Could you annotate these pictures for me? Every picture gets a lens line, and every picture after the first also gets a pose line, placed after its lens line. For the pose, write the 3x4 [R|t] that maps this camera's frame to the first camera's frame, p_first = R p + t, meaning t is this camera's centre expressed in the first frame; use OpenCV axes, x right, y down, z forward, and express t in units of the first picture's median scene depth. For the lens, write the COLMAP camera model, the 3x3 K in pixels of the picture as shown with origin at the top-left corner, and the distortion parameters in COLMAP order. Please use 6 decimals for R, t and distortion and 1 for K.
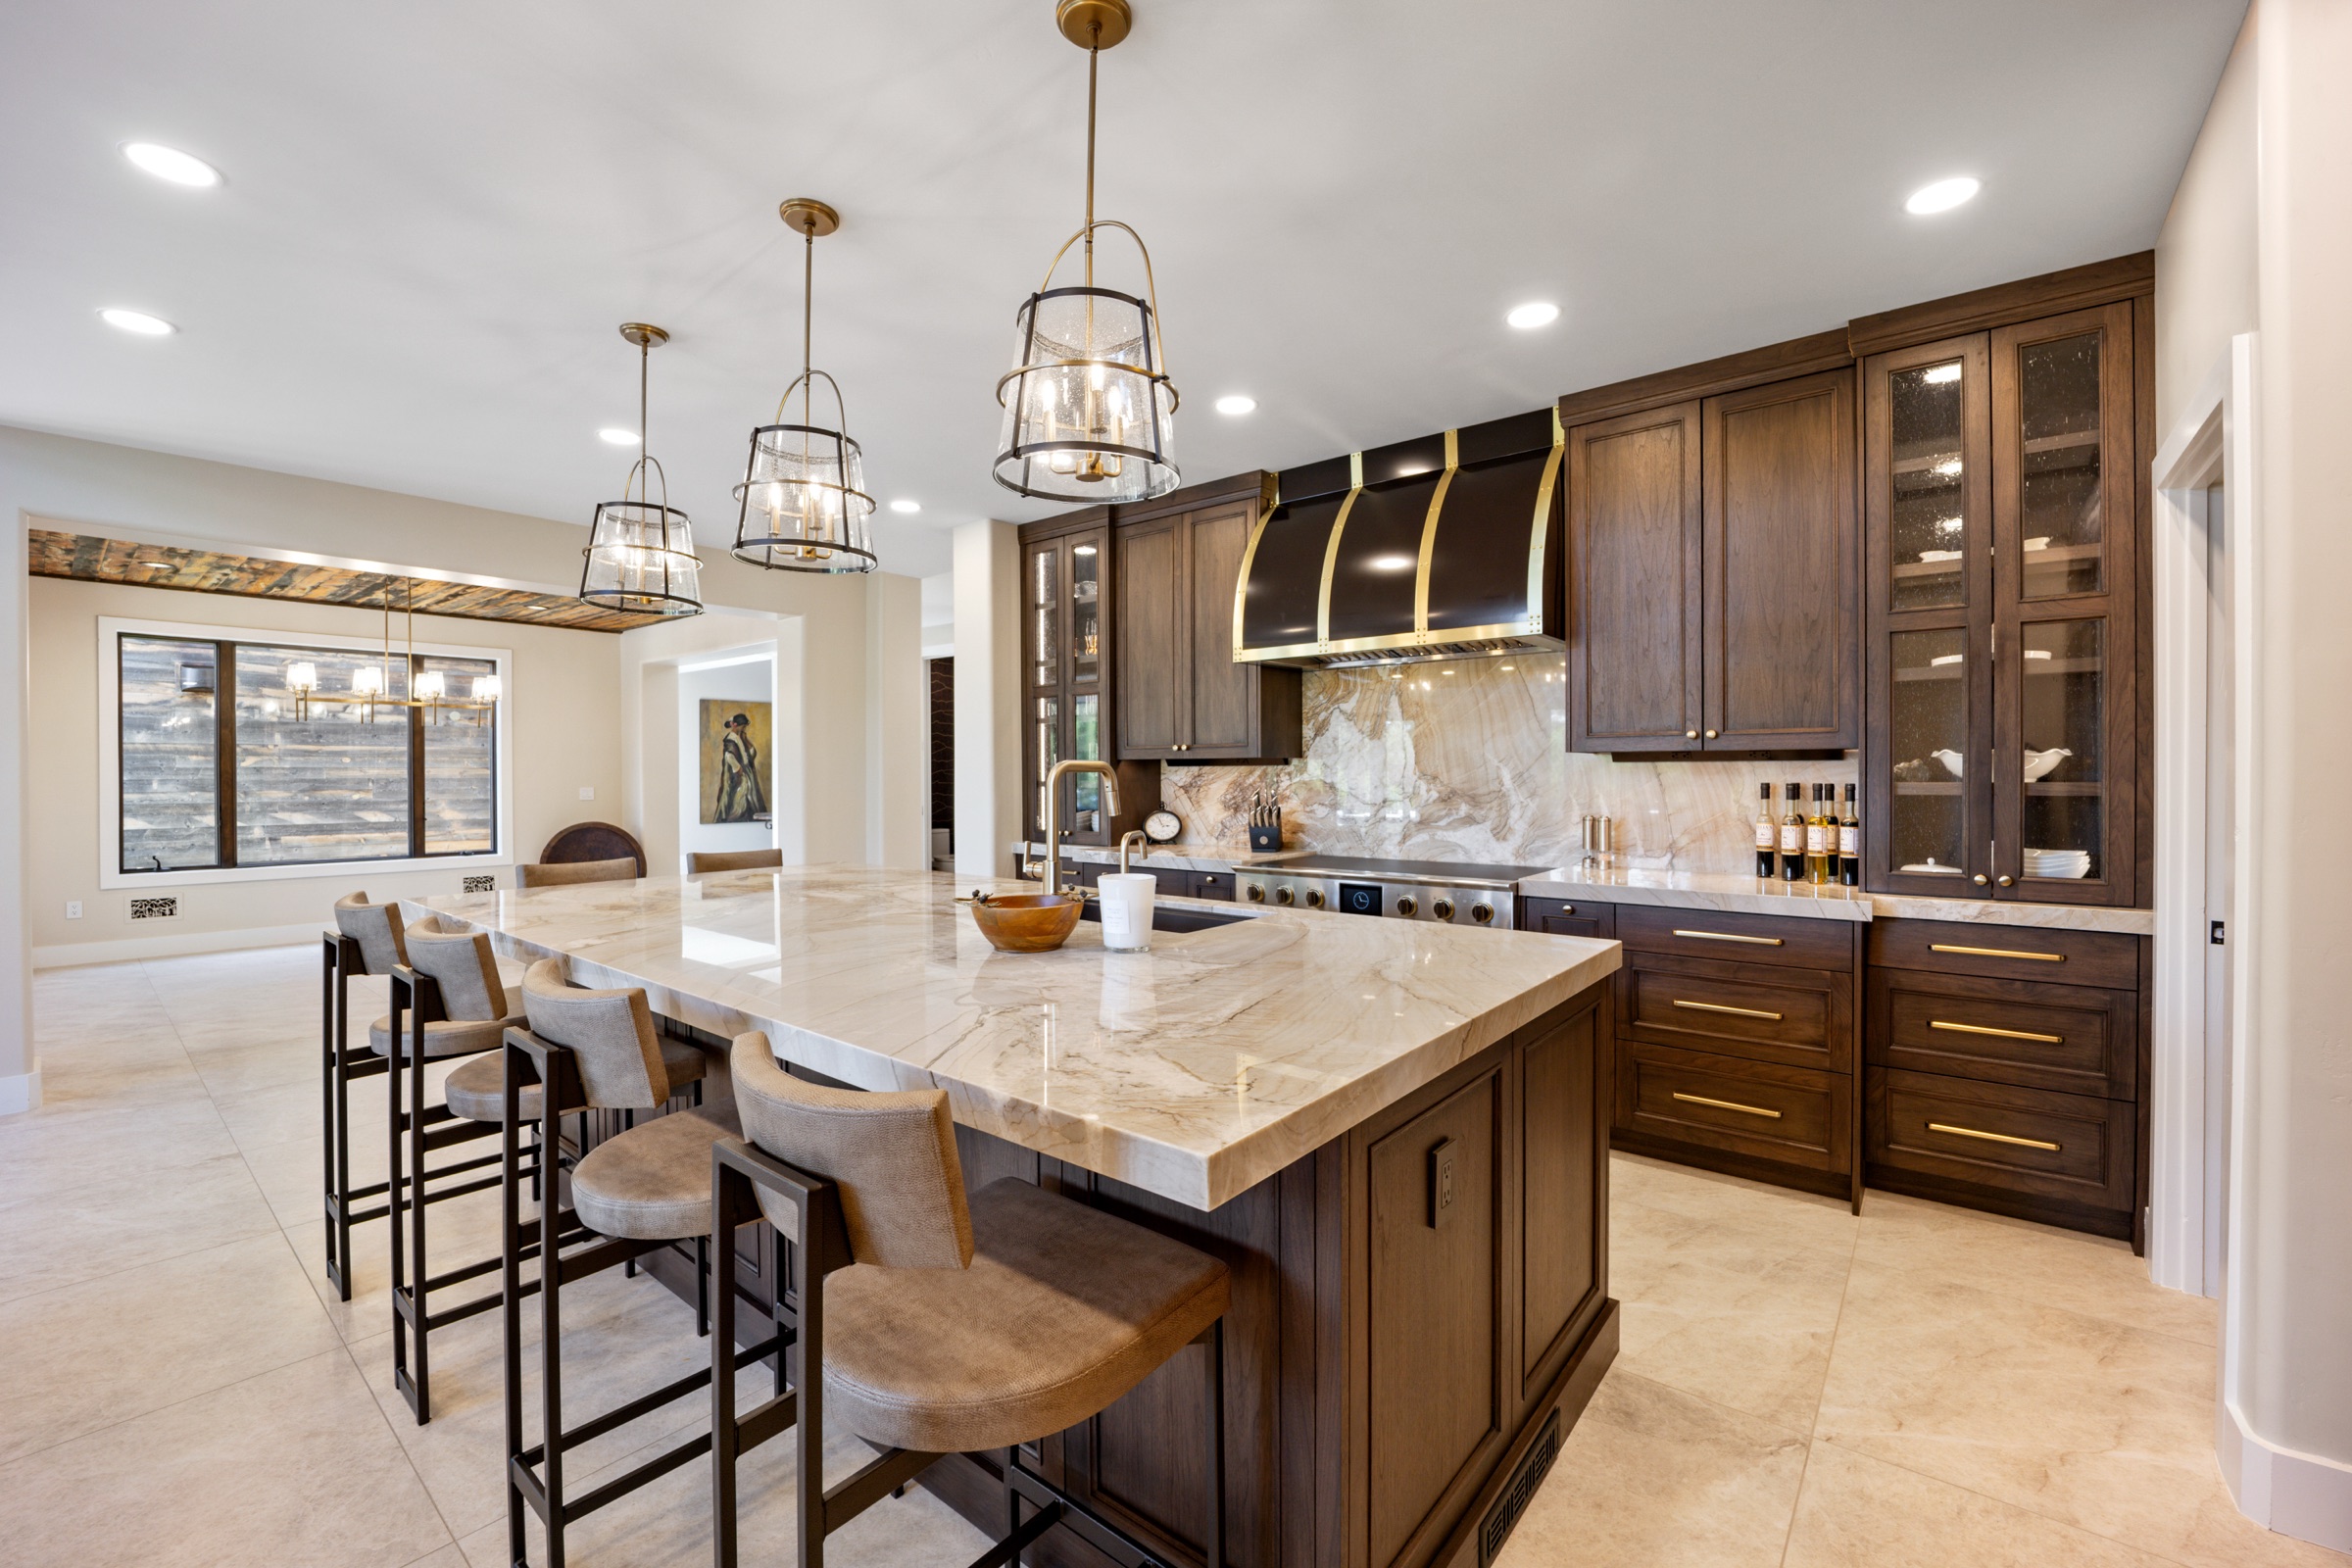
lens RADIAL K [[957.0, 0, 1176.0], [0, 957.0, 784.0], [0, 0, 1]] dist [-0.000470, -0.000001]
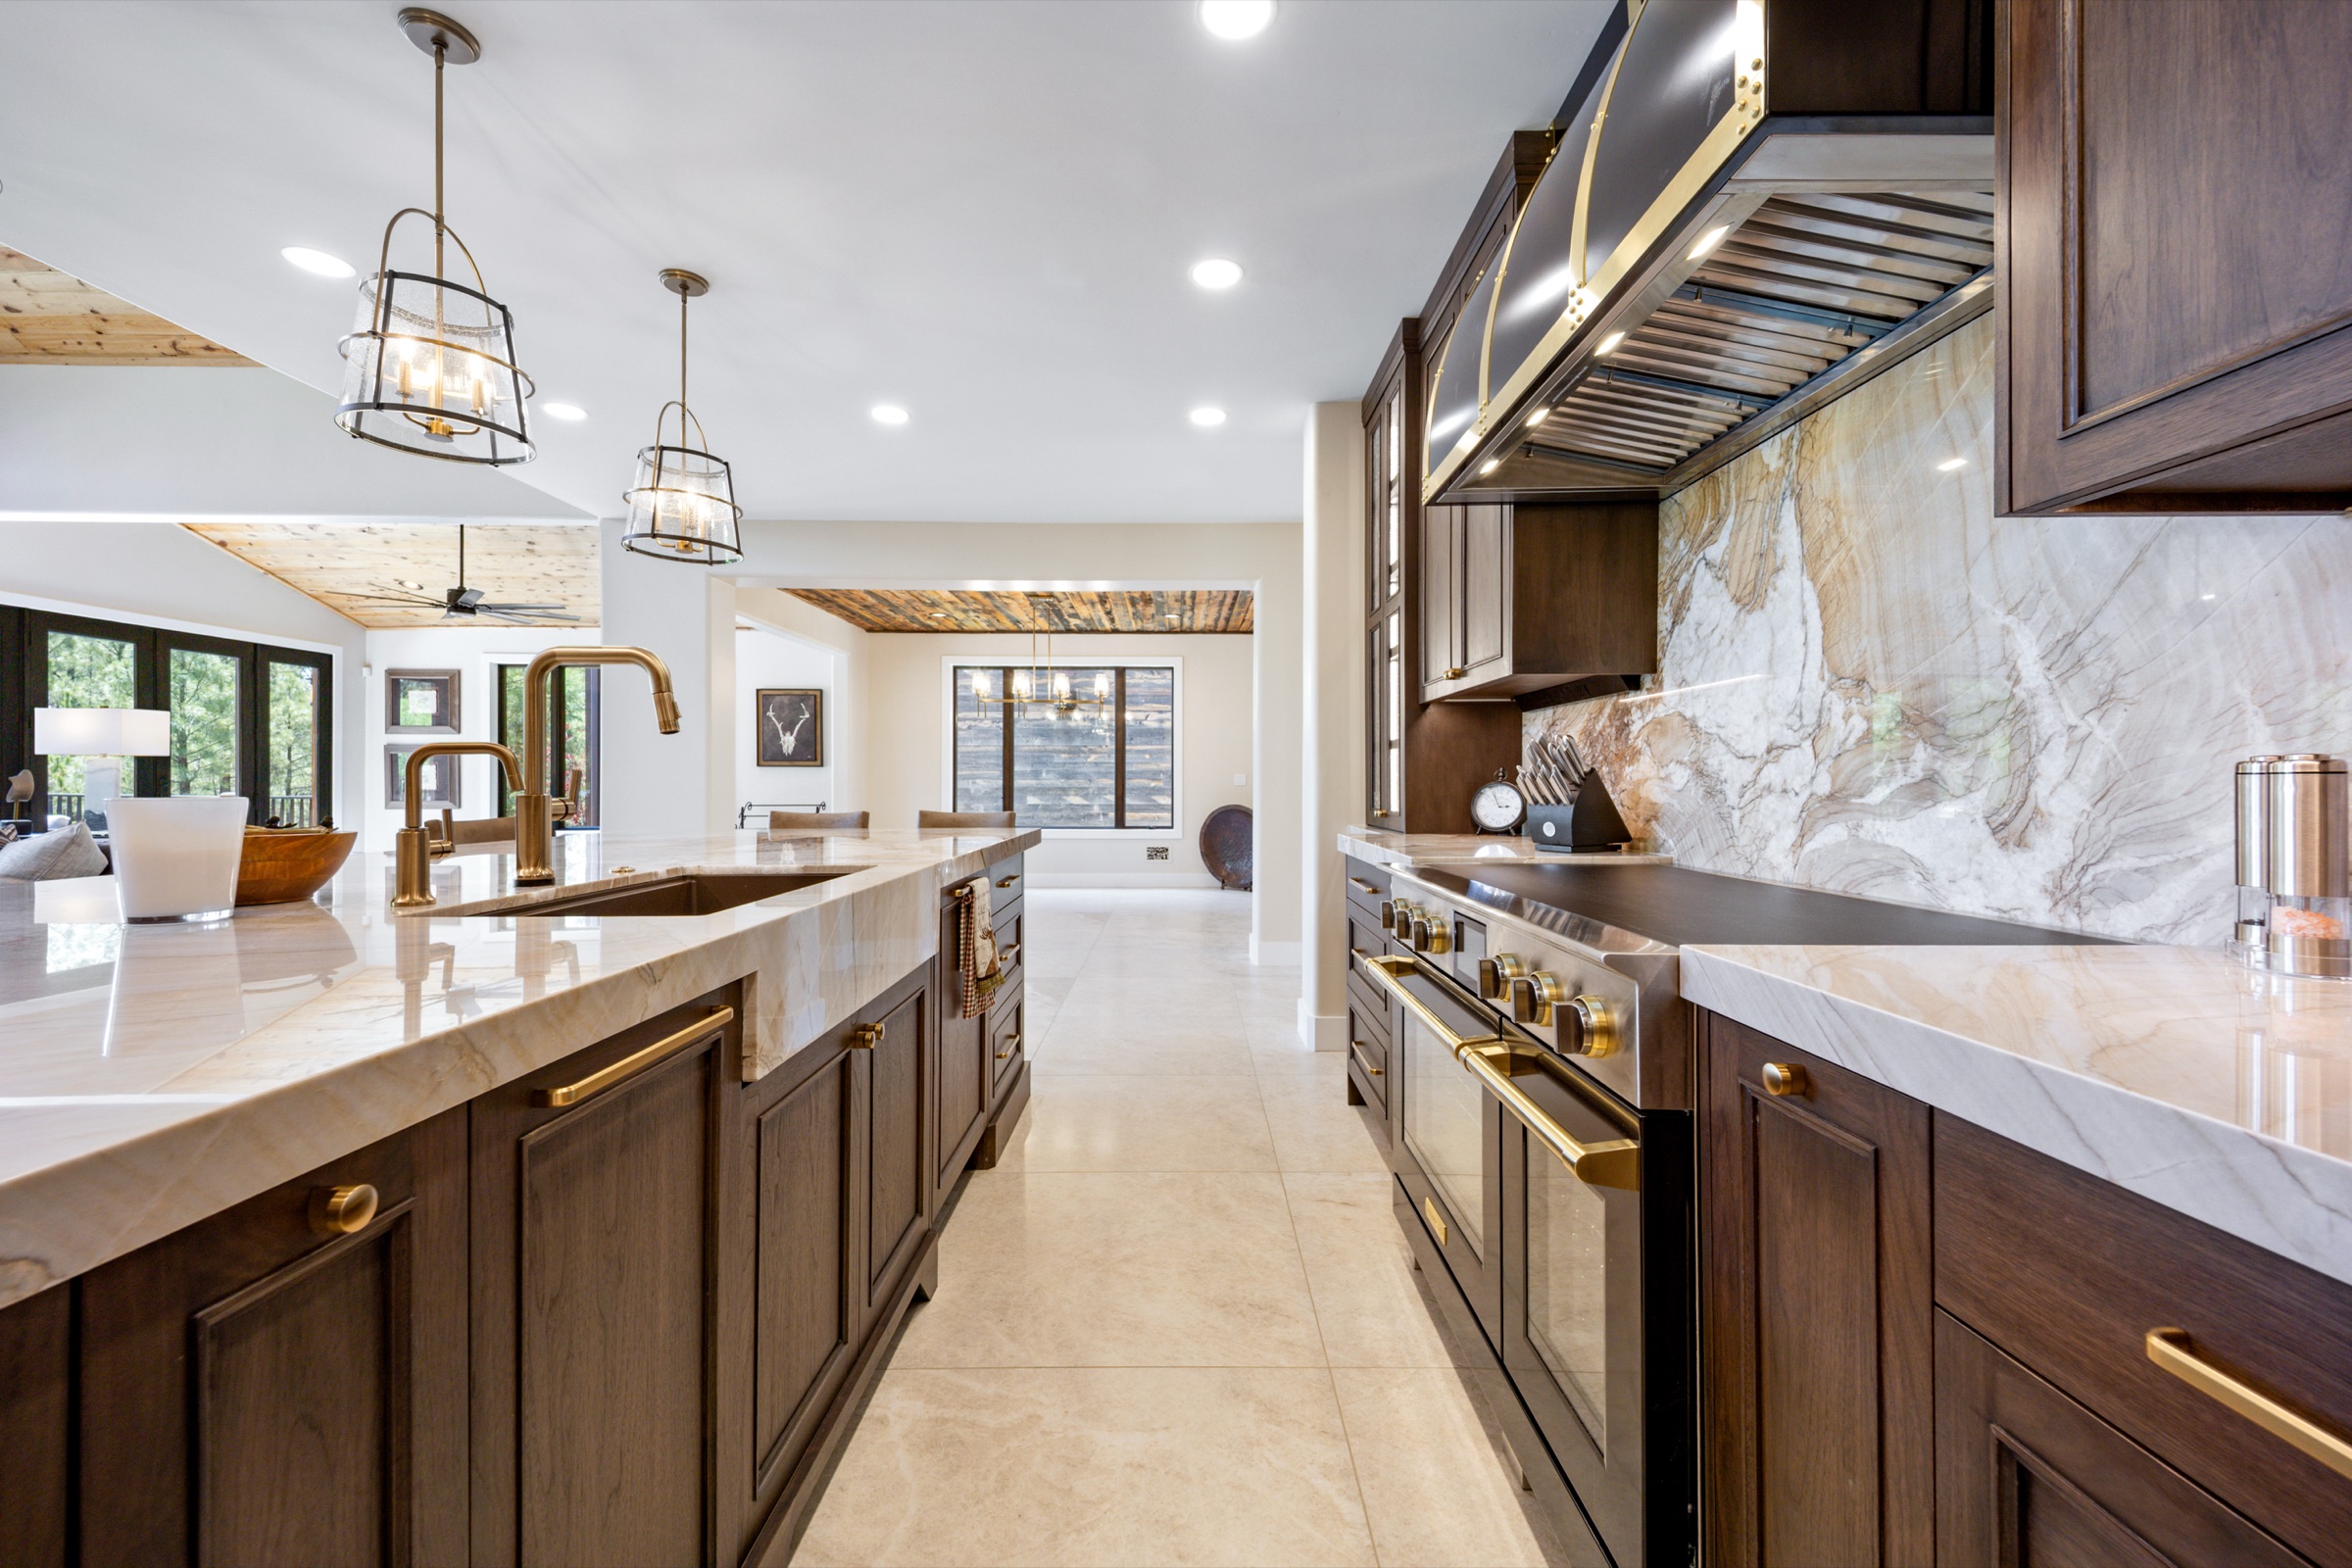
lens RADIAL K [[933.0, 0, 1176.0], [0, 933.0, 784.0], [0, 0, 1]] dist [-0.000759, -0.000147]
pose [[0.633292, 0.010658, -0.773840, 0.393823], [-0.021172, 0.999770, -0.003556, 0.042858], [0.773623, 0.018636, 0.633372, 0.551385]]
